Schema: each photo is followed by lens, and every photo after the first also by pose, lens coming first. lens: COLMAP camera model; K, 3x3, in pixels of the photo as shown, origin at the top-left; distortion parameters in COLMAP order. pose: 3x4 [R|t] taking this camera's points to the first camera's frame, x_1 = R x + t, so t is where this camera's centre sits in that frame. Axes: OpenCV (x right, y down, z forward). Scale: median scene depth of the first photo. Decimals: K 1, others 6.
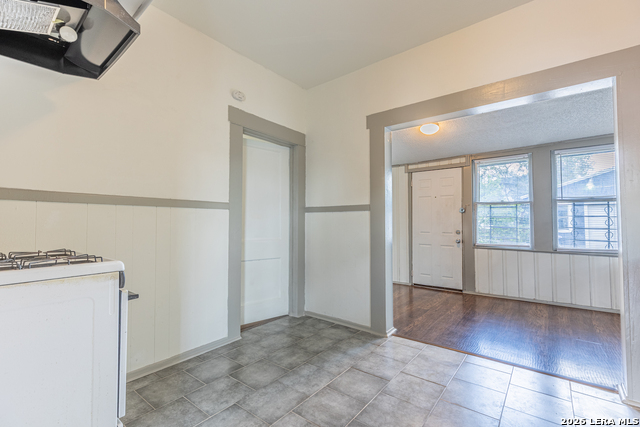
lens RADIAL K [[289.5, 0, 324.1], [0, 289.5, 215.2], [0, 0, 1]] dist [0.009074, -0.001575]
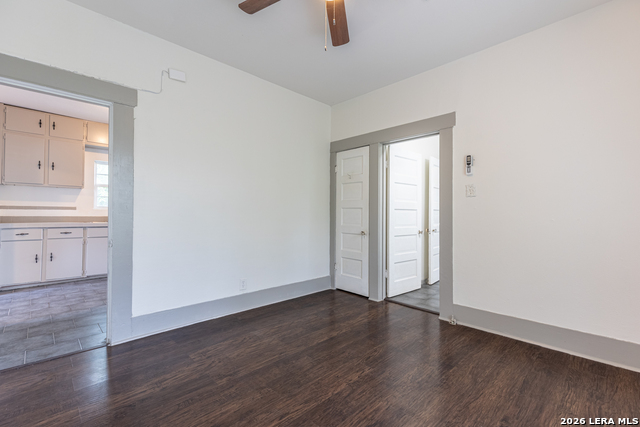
lens RADIAL K [[289.5, 0, 321.1], [0, 289.5, 210.6], [0, 0, 1]] dist [0.009074, -0.001575]
pose [[-0.991779, 0.001543, 0.127955, -1.283784], [-0.004691, 0.998817, -0.048407, 0.077473], [-0.127878, -0.048609, -0.990598, 2.210305]]
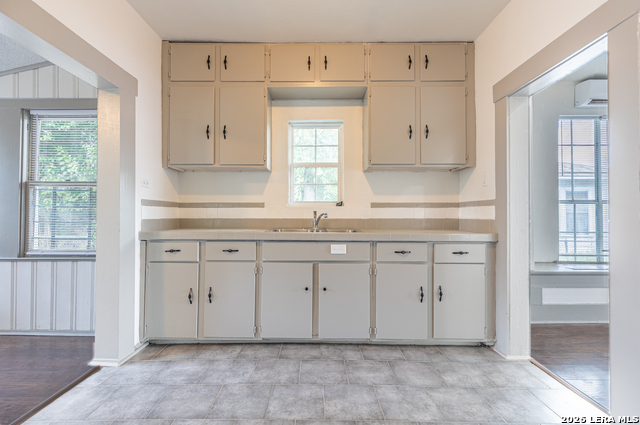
lens RADIAL K [[289.5, 0, 319.5], [0, 289.5, 210.1], [0, 0, 1]] dist [0.009074, -0.001575]
pose [[-0.616223, 0.016548, 0.787398, -0.327554], [-0.026181, 0.998796, -0.041480, 0.030712], [-0.787136, -0.046175, -0.615048, 0.864073]]
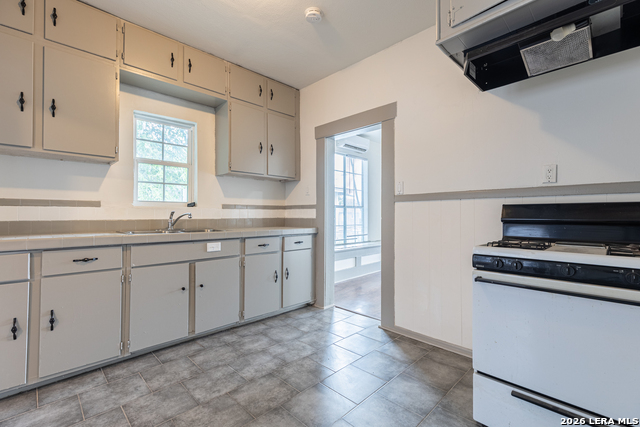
lens RADIAL K [[289.5, 0, 317.3], [0, 289.5, 210.9], [0, 0, 1]] dist [0.009074, -0.001575]
pose [[-0.993075, 0.005091, 0.117369, -0.090648], [-0.000412, 0.998904, -0.046809, 0.037503], [-0.117478, -0.046534, -0.991985, 1.239860]]
